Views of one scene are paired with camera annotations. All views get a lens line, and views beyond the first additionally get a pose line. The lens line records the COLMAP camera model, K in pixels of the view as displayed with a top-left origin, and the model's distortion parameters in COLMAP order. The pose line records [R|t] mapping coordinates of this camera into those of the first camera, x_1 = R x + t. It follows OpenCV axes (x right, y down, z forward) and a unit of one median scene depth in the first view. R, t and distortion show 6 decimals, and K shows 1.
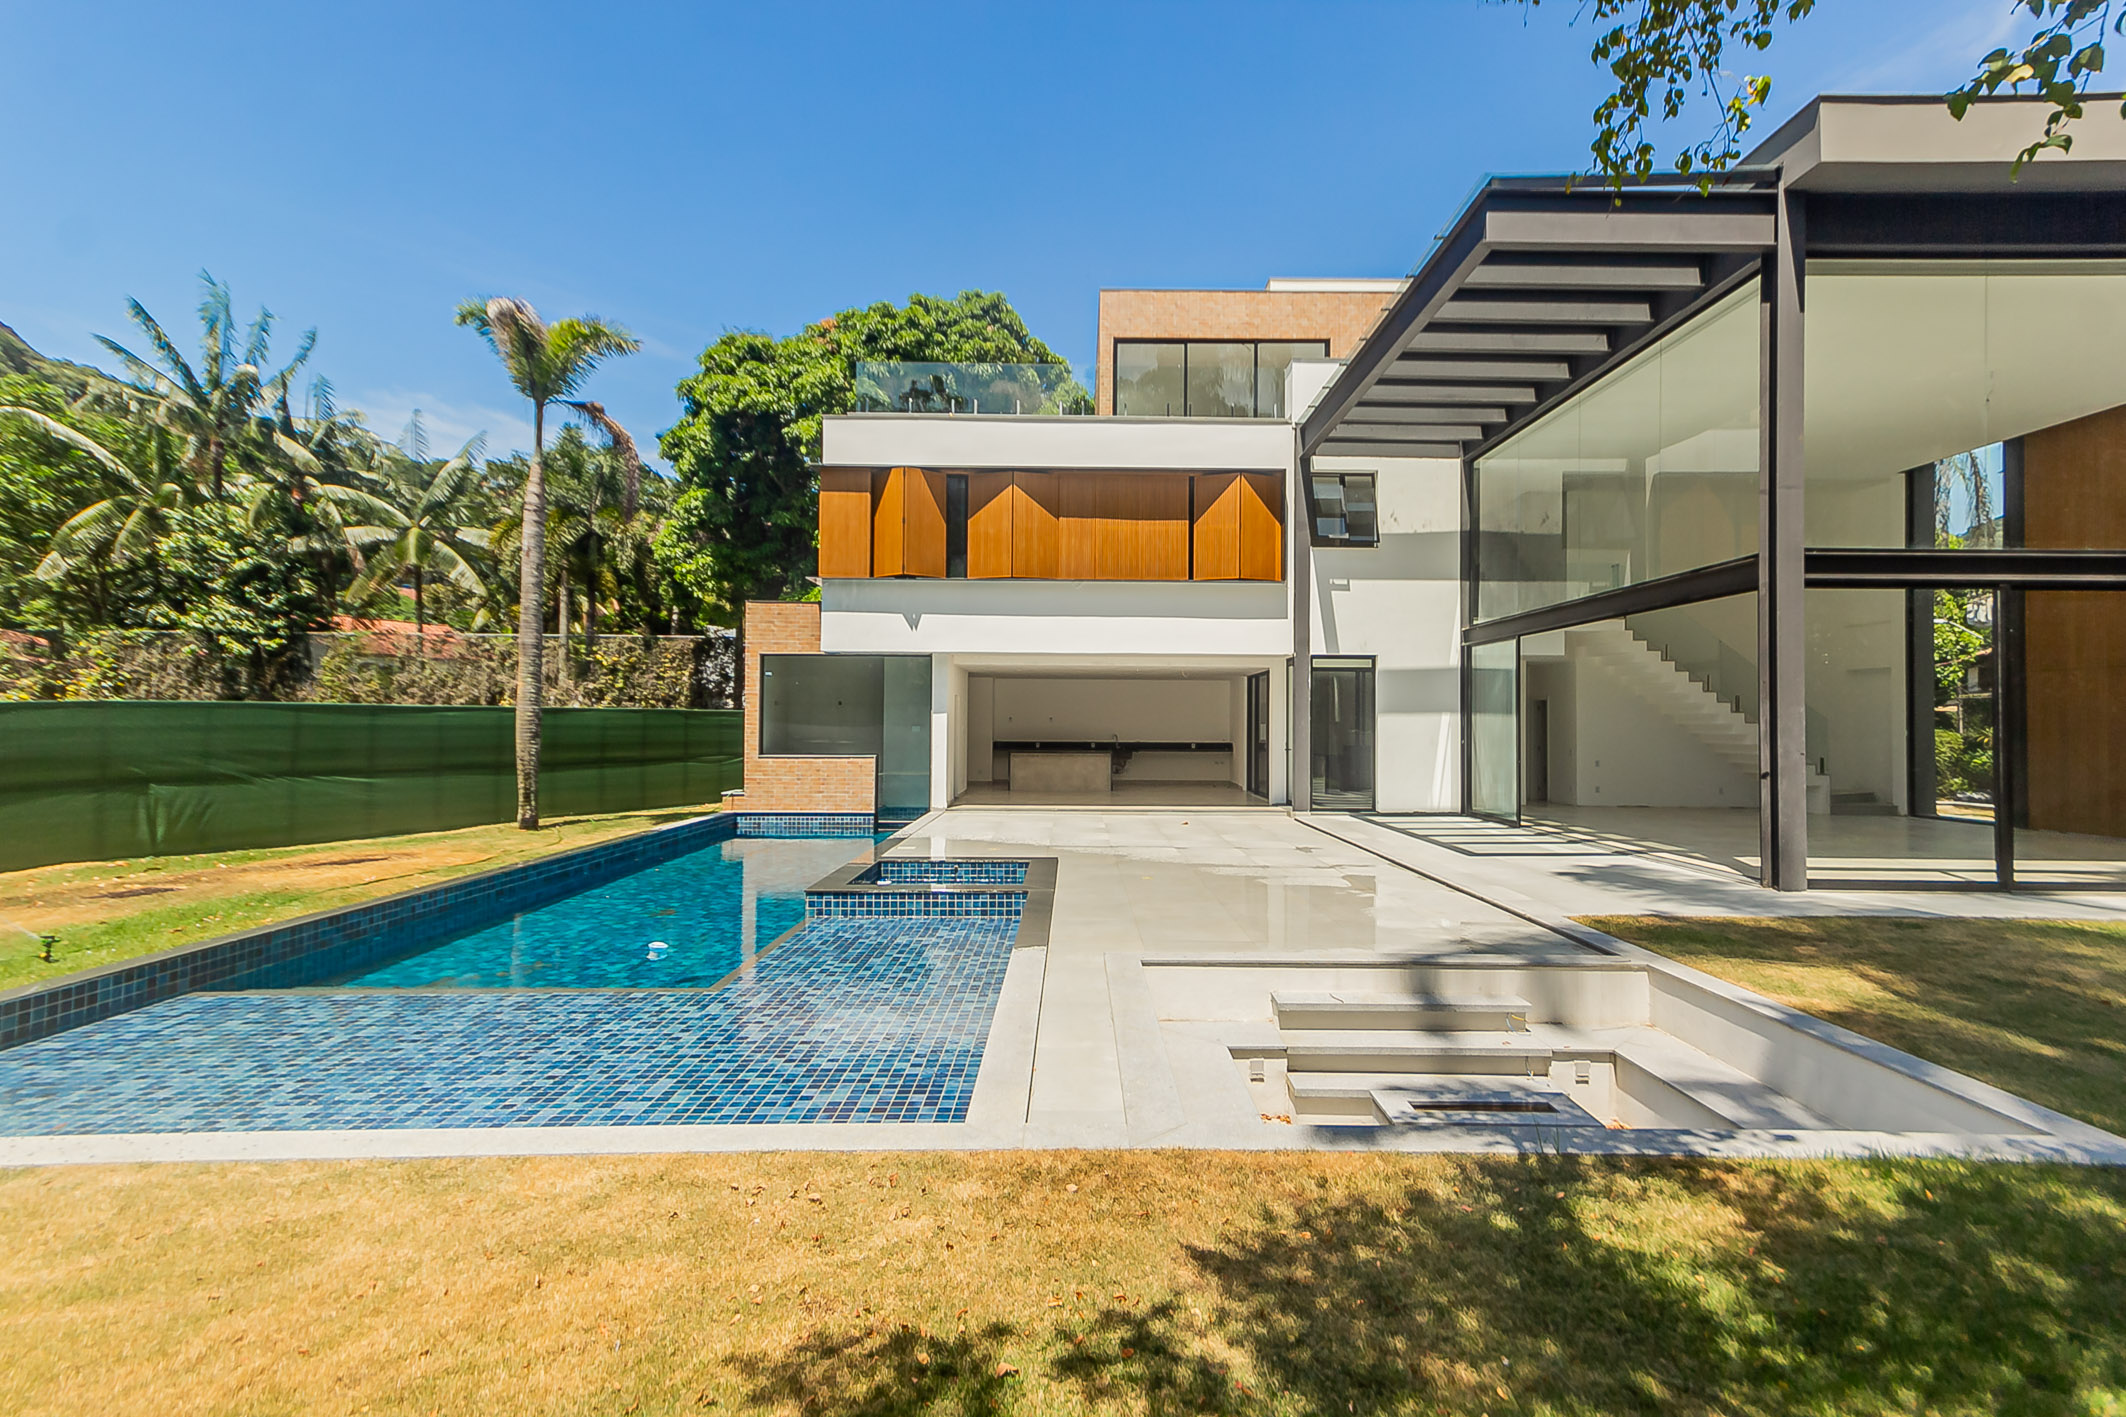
lens RADIAL K [[986.8, 0, 1080.8], [0, 986.8, 705.7], [0, 0, 1]] dist [0.015263, -0.000314]
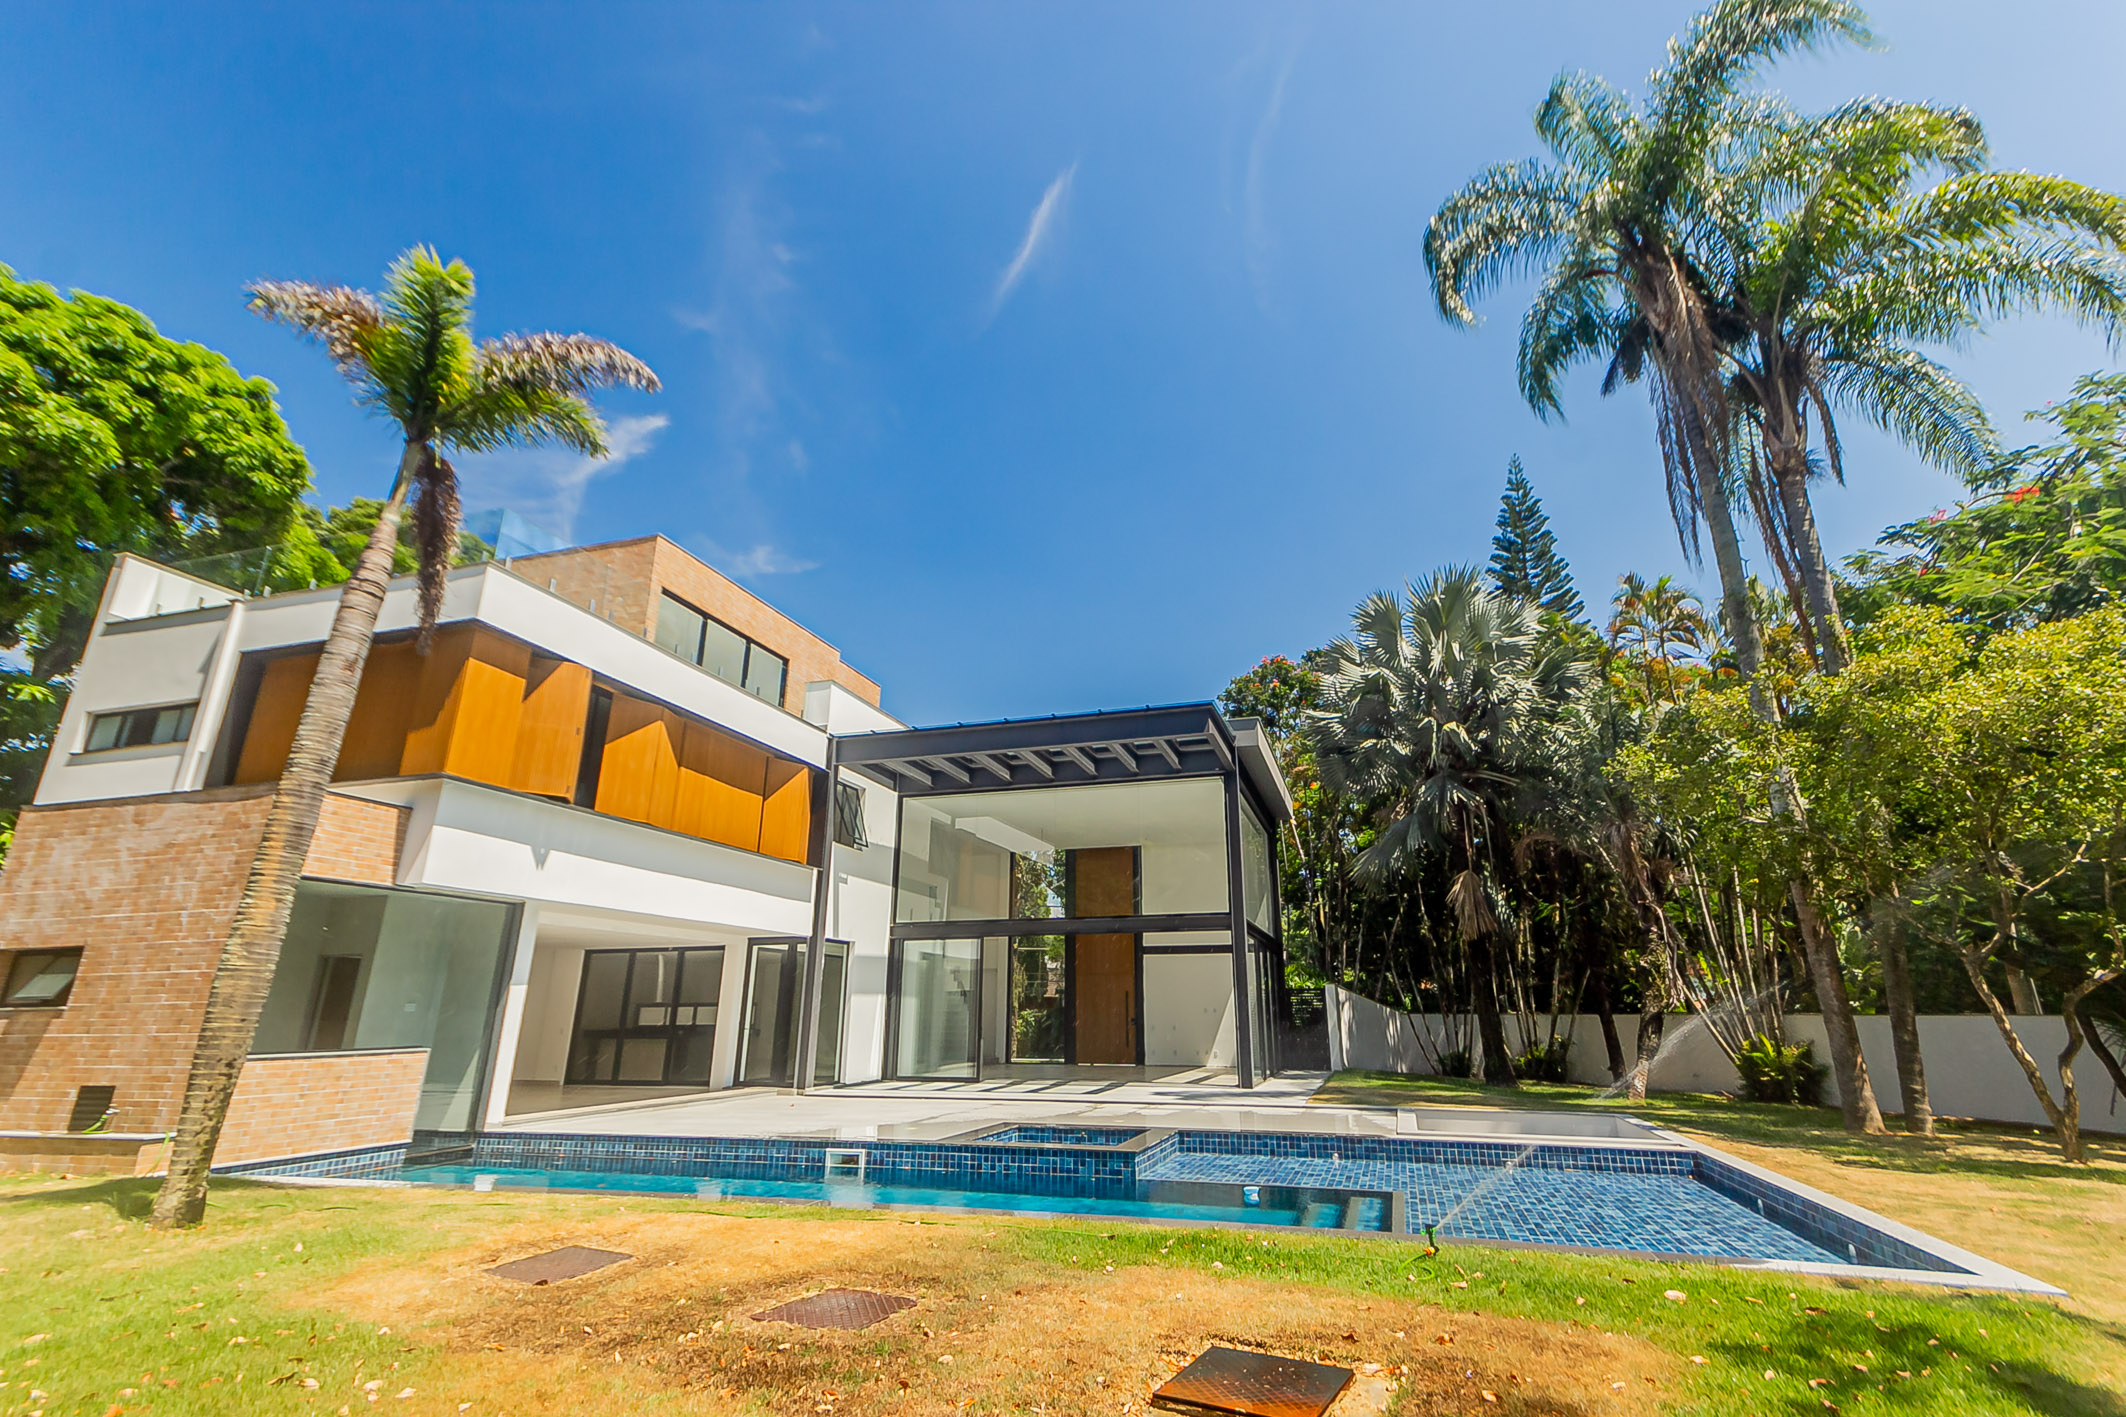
lens RADIAL K [[986.8, 0, 1070.8], [0, 986.8, 700.0], [0, 0, 1]] dist [0.015263, -0.000314]
pose [[0.310688, 0.286958, 0.906161, -0.759415], [-0.012346, 0.954478, -0.298026, 0.020538], [-0.950432, 0.081405, 0.300088, 0.372511]]
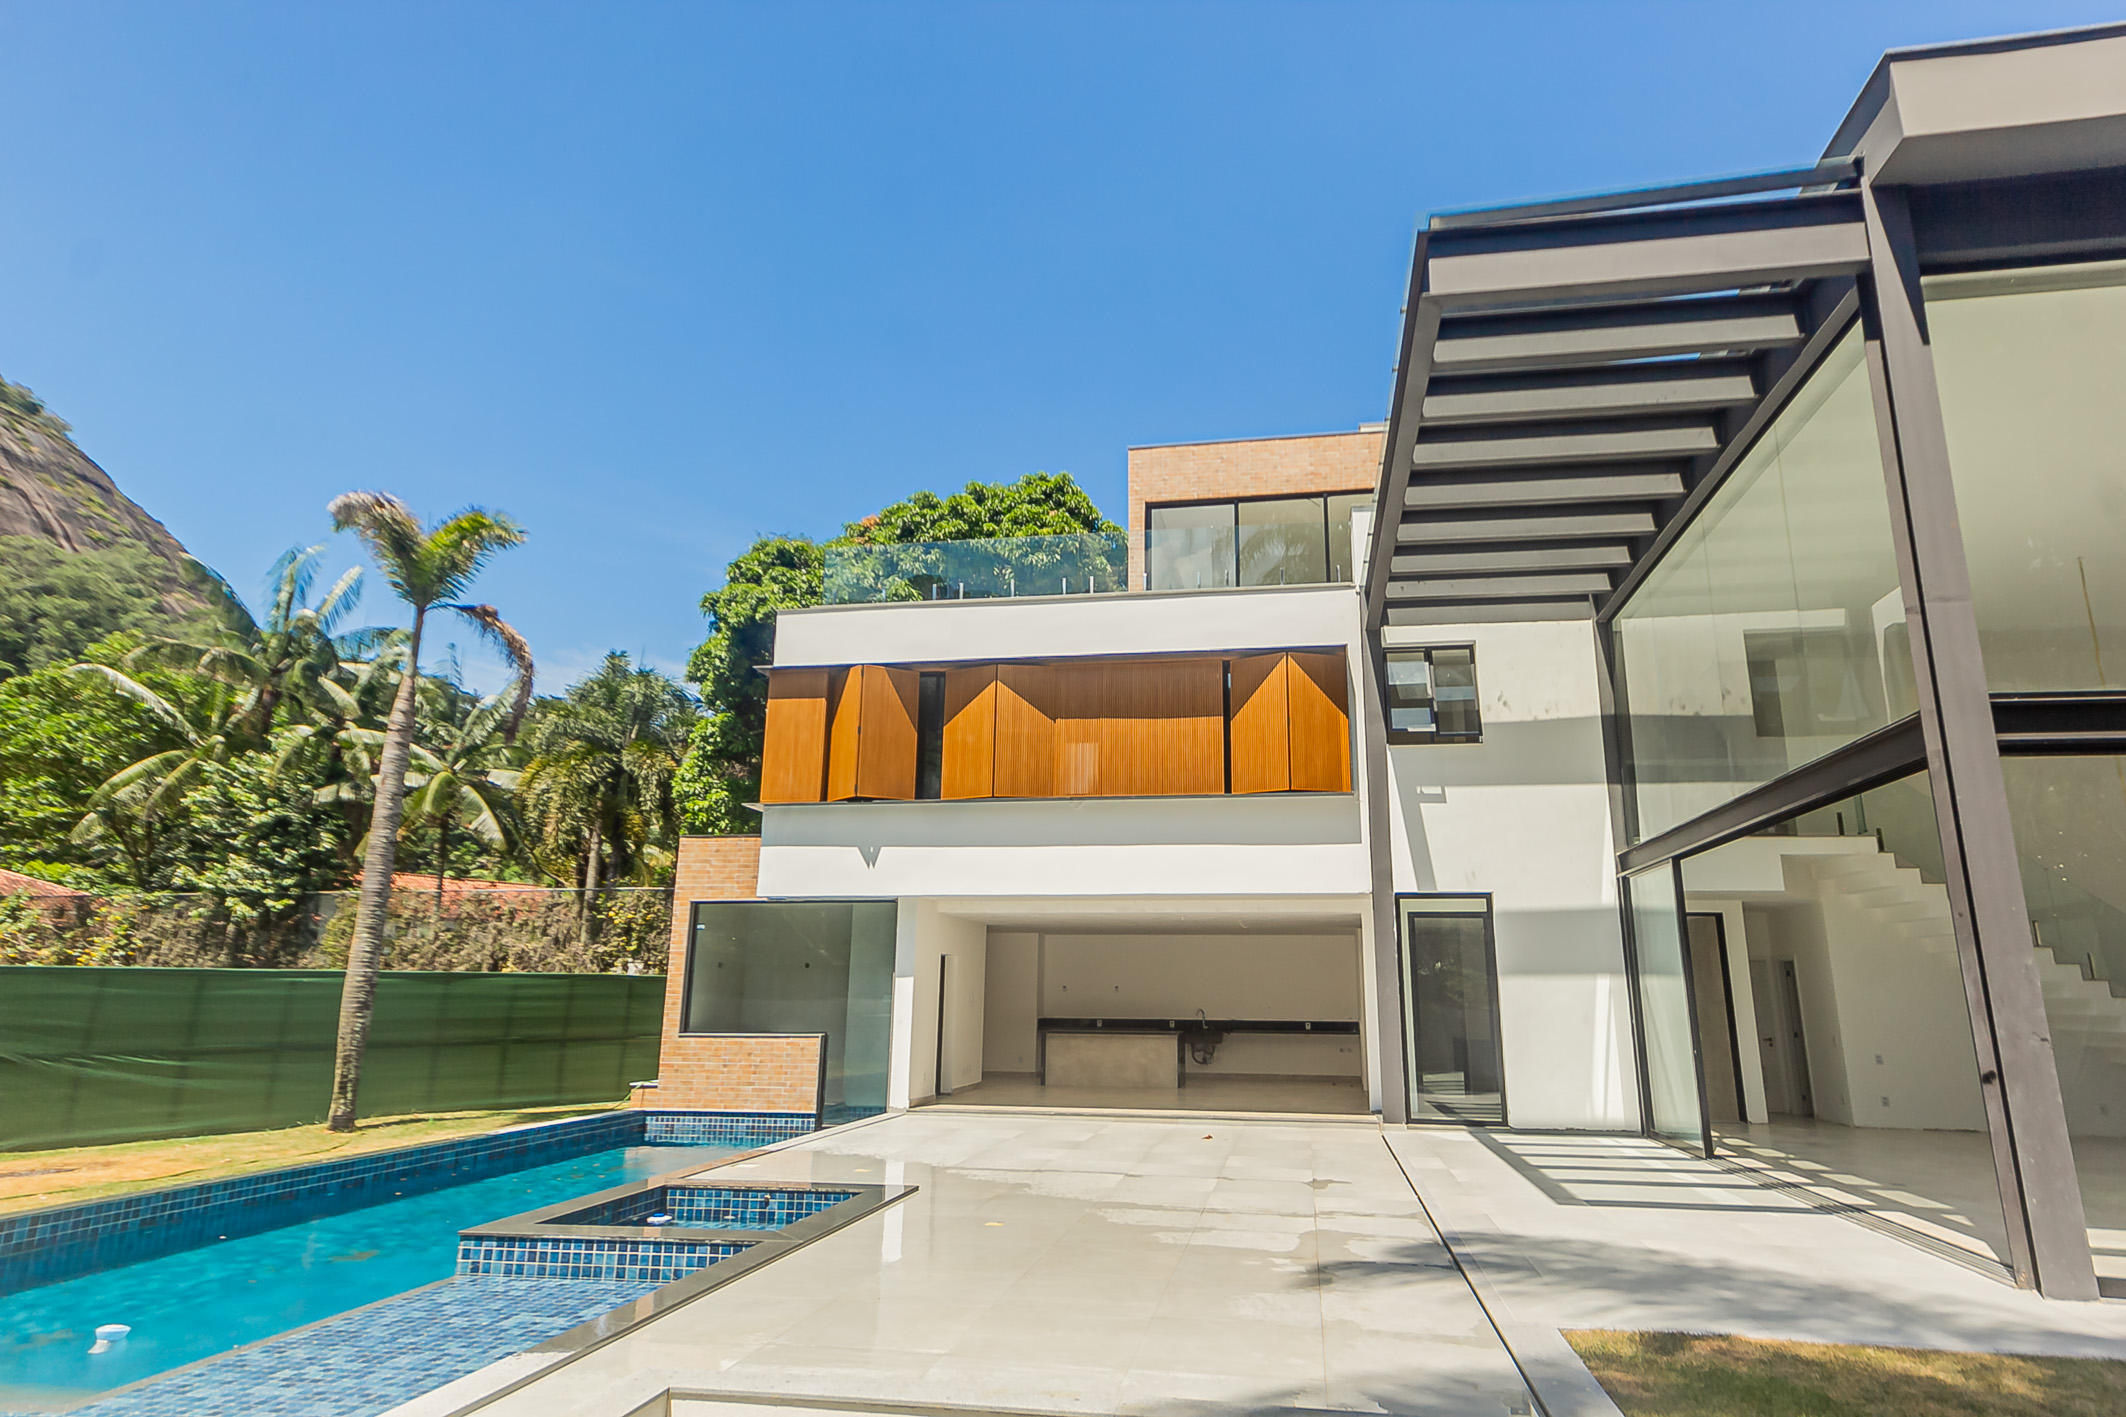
lens RADIAL K [[1186.7, 0, 1098.4], [0, 1186.7, 715.1], [0, 0, 1]] dist [0.022035, -0.001333]
pose [[0.984126, -0.040039, -0.172895, 0.172801], [0.001791, 0.976408, -0.215926, 0.008270], [0.177461, 0.212189, 0.960981, 0.105535]]
